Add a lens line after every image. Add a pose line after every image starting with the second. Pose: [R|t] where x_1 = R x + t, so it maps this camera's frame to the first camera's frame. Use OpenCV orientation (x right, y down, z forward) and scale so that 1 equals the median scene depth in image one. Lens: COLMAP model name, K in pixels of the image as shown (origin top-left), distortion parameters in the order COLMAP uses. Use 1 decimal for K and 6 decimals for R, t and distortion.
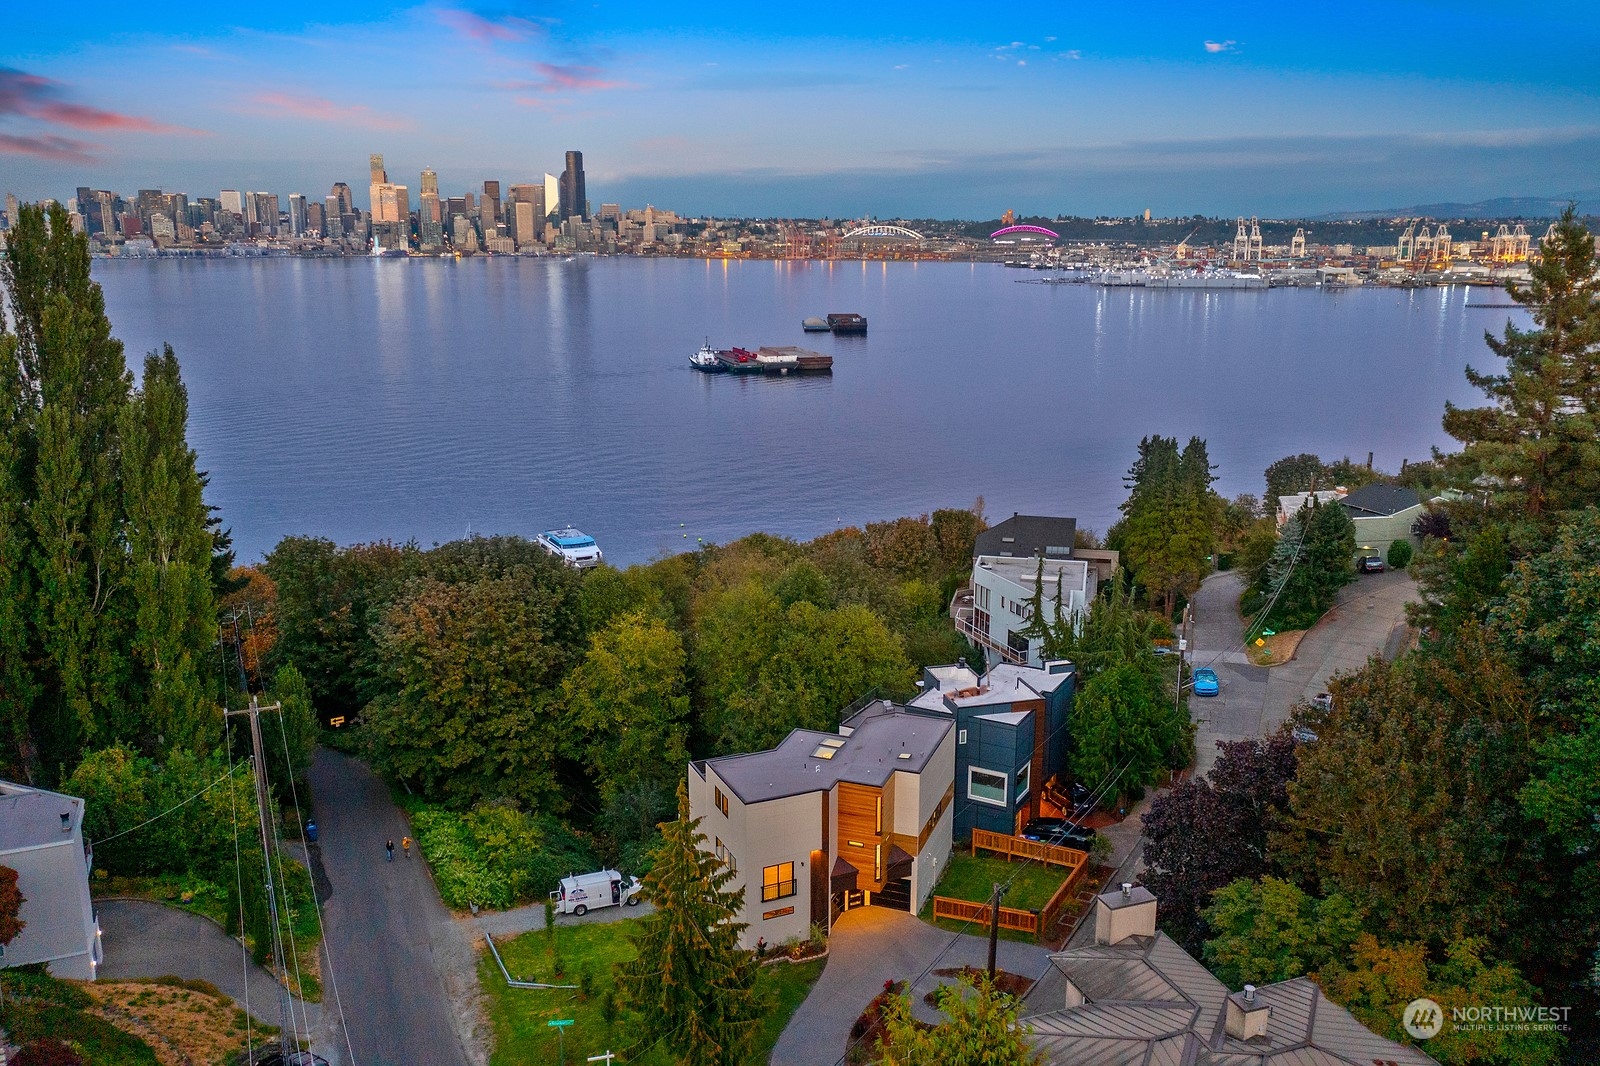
lens RADIAL K [[1271.8, 0, 798.9], [0, 1271.8, 538.0], [0, 0, 1]] dist [0.011372, 0.003595]
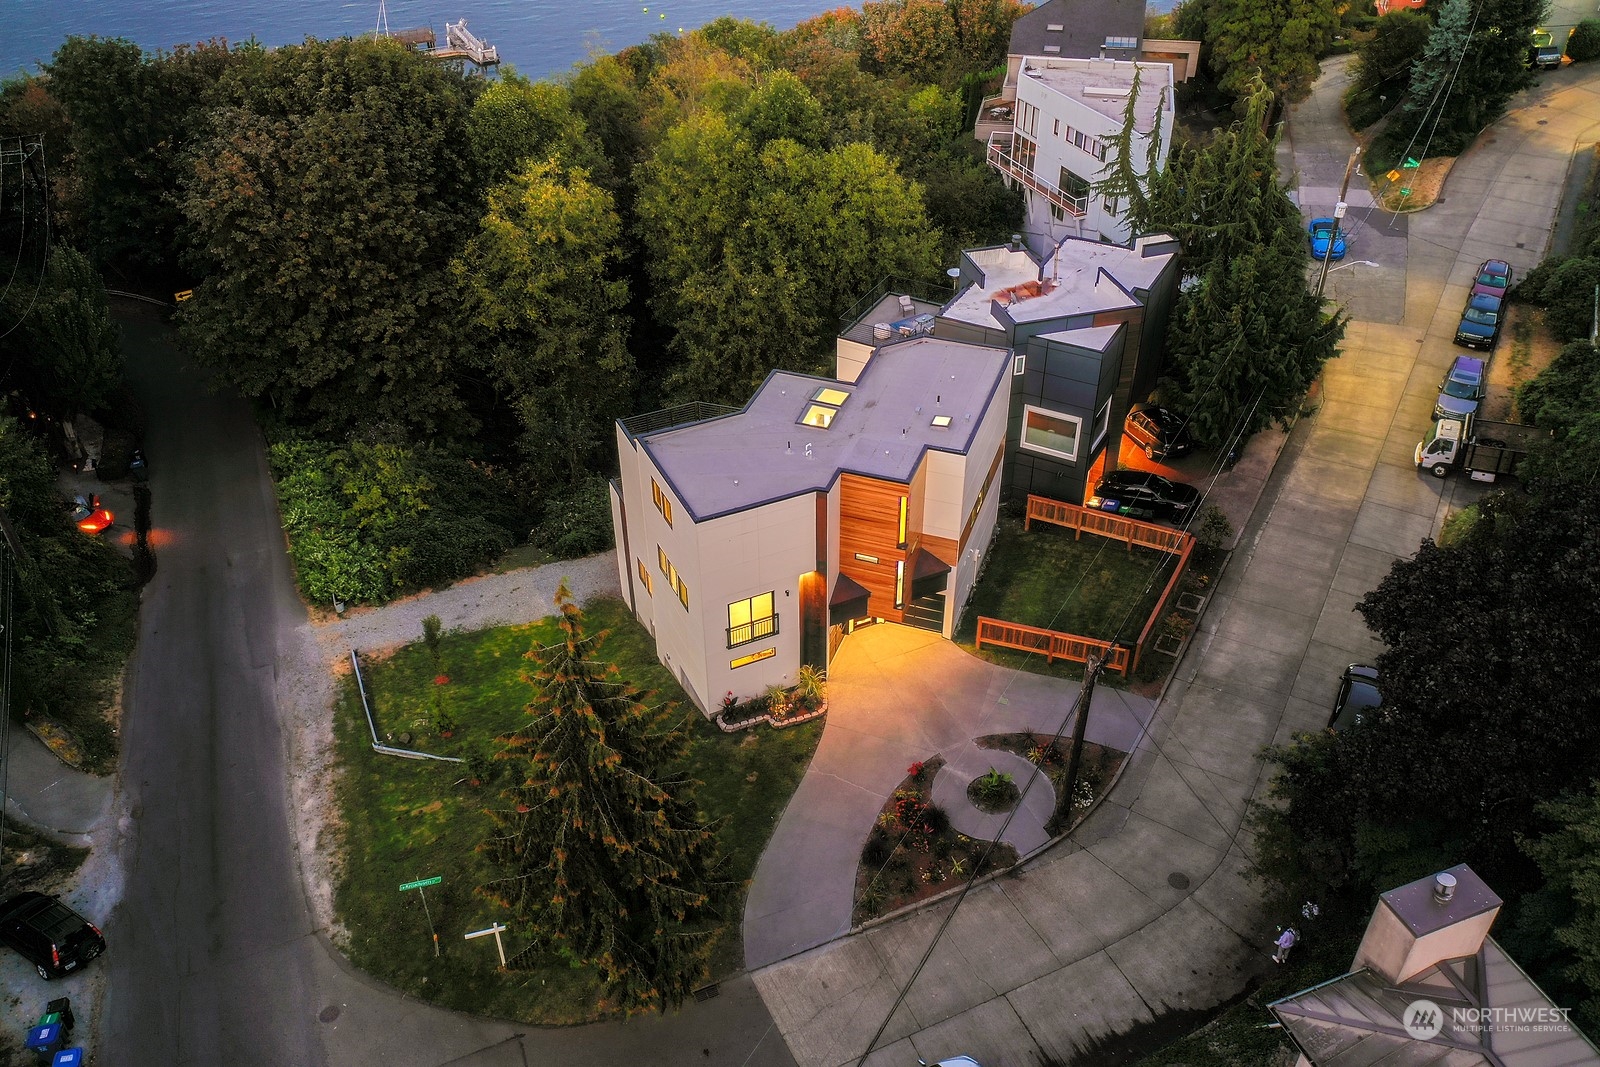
lens RADIAL K [[1271.8, 0, 799.9], [0, 1271.8, 539.5], [0, 0, 1]] dist [0.011372, 0.003595]
pose [[0.999822, -0.016763, 0.008654, 0.002925], [0.012111, 0.922064, 0.386849, -0.019038], [-0.014464, -0.386675, 0.922103, 0.277504]]
